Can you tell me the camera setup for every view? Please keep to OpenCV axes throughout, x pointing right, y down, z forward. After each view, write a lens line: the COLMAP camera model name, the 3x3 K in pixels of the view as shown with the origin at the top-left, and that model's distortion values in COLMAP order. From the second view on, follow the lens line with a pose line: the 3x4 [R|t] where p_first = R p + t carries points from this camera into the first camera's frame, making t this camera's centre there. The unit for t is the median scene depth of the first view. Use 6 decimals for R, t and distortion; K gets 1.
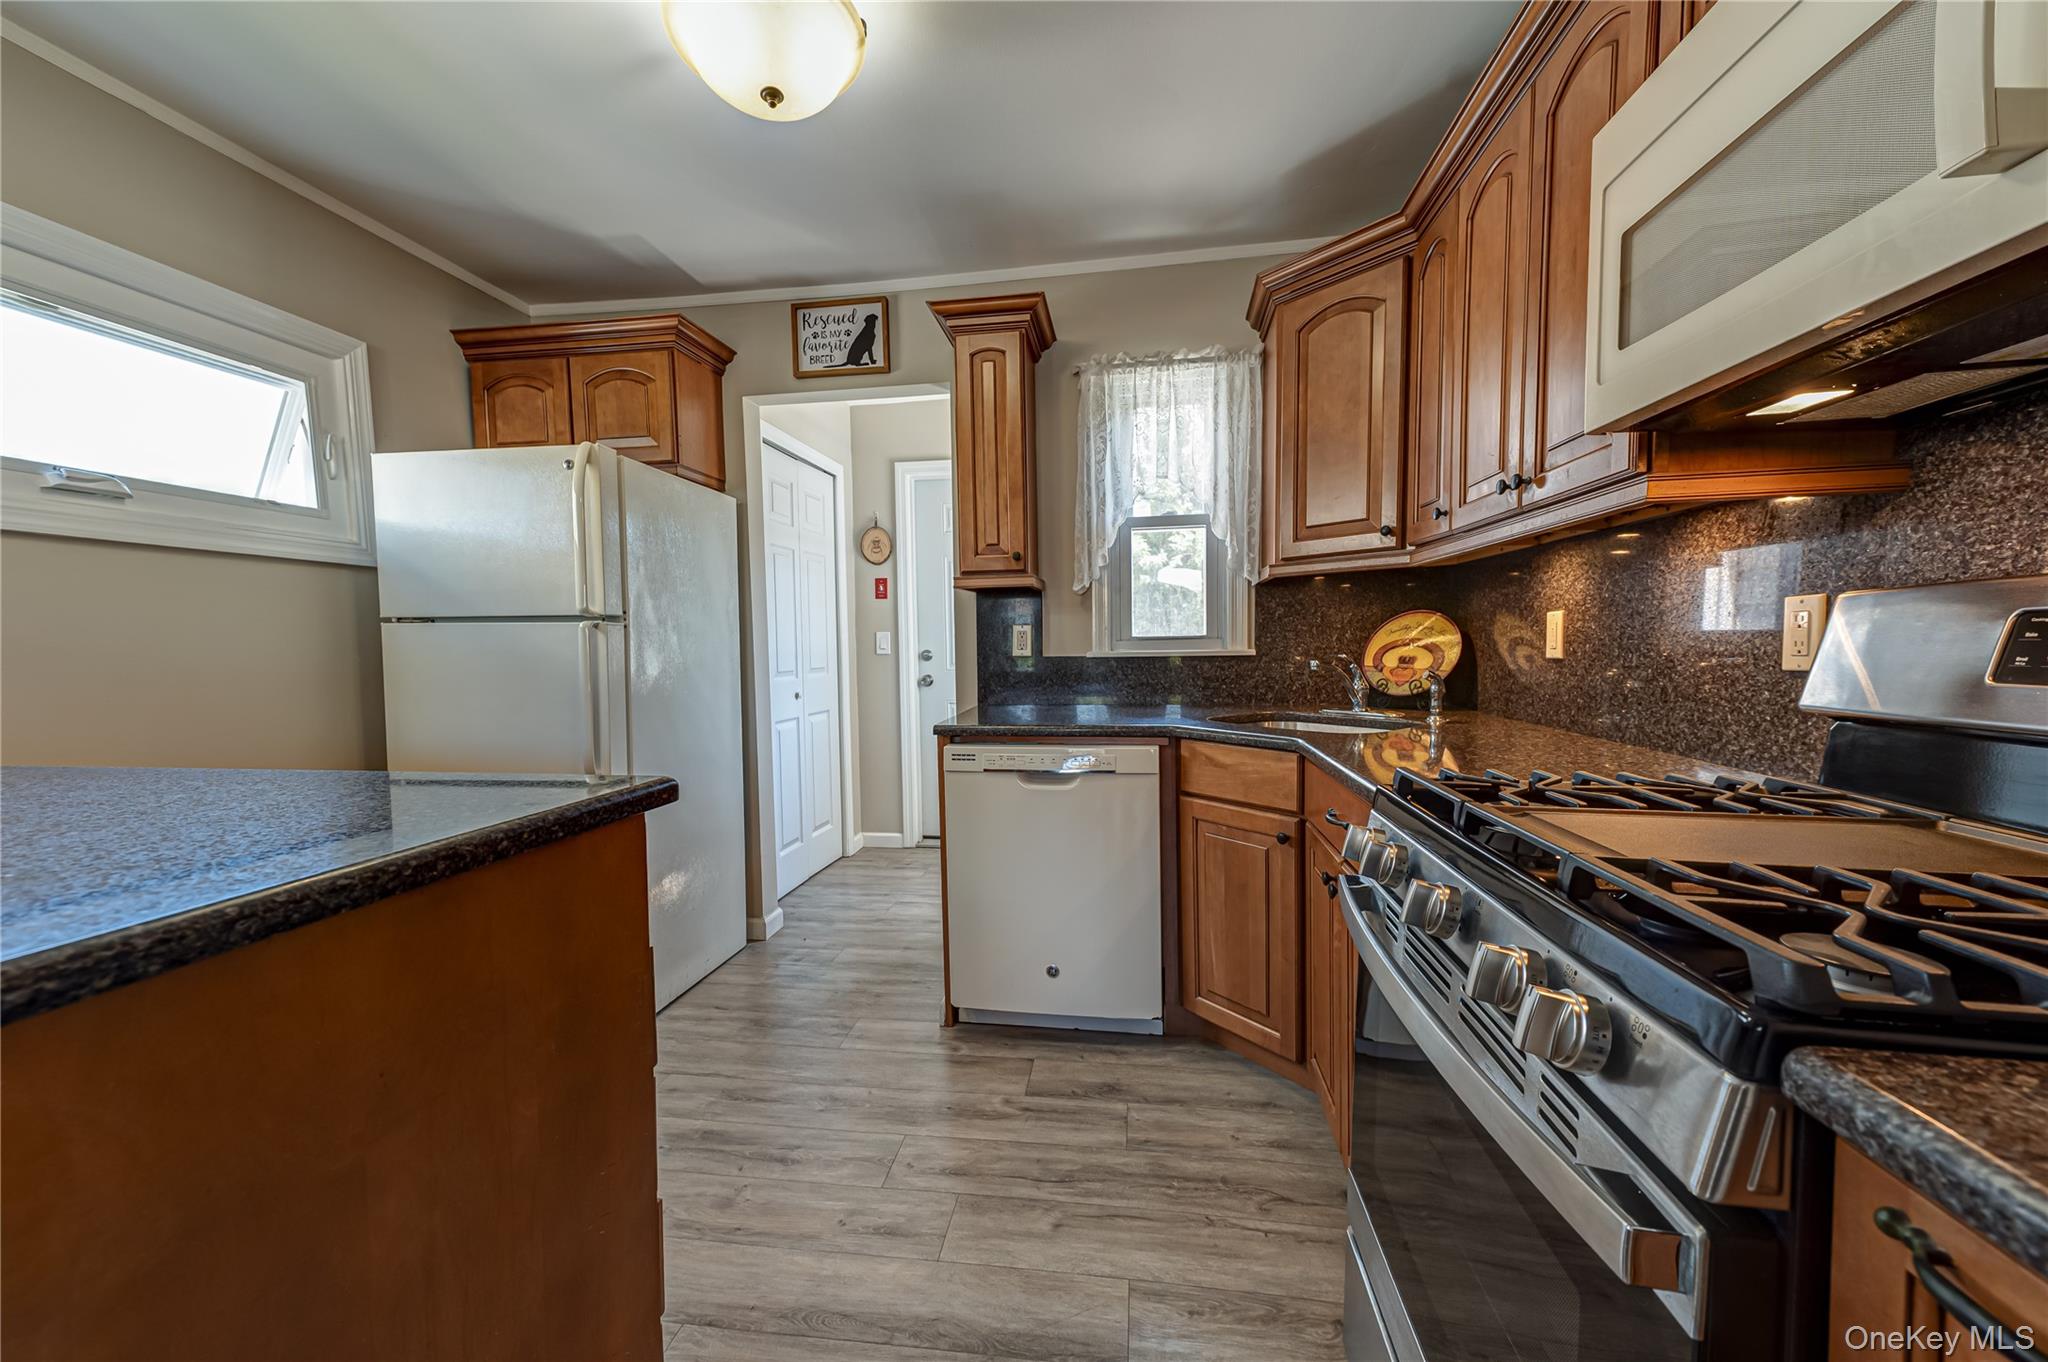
lens RADIAL K [[795.0, 0, 1022.9], [0, 795.0, 690.9], [0, 0, 1]] dist [0.013477, 0.000022]
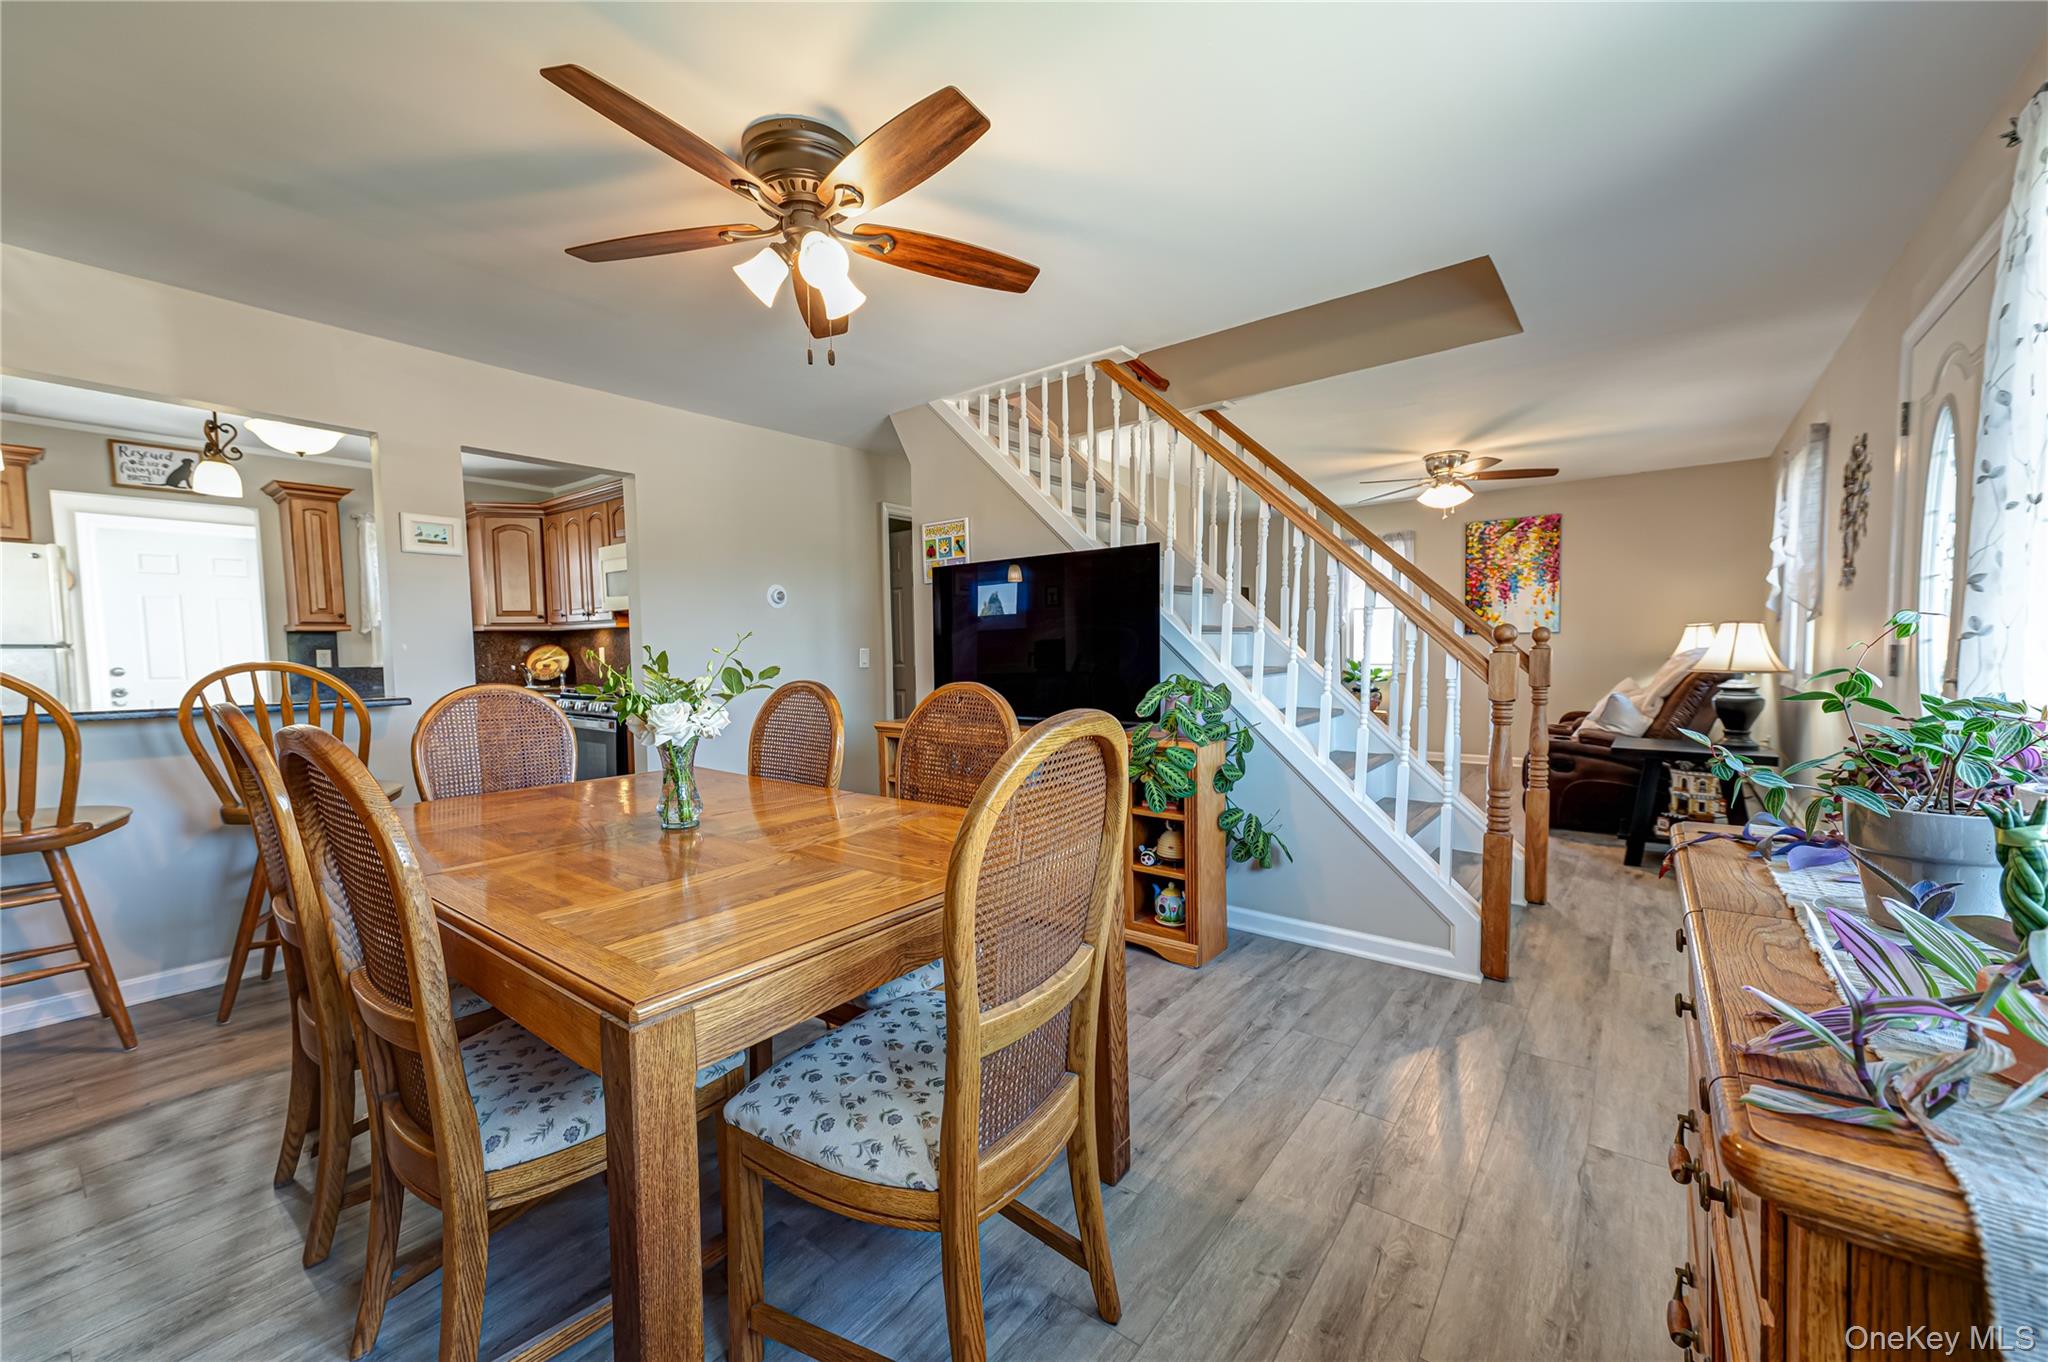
lens RADIAL K [[795.0, 0, 1022.9], [0, 795.0, 690.9], [0, 0, 1]] dist [0.013477, 0.000022]
pose [[0.492200, -0.040844, 0.869523, -0.916409], [0.061206, 0.998050, 0.012235, 0.096050], [-0.868328, 0.047198, 0.493740, -1.447644]]
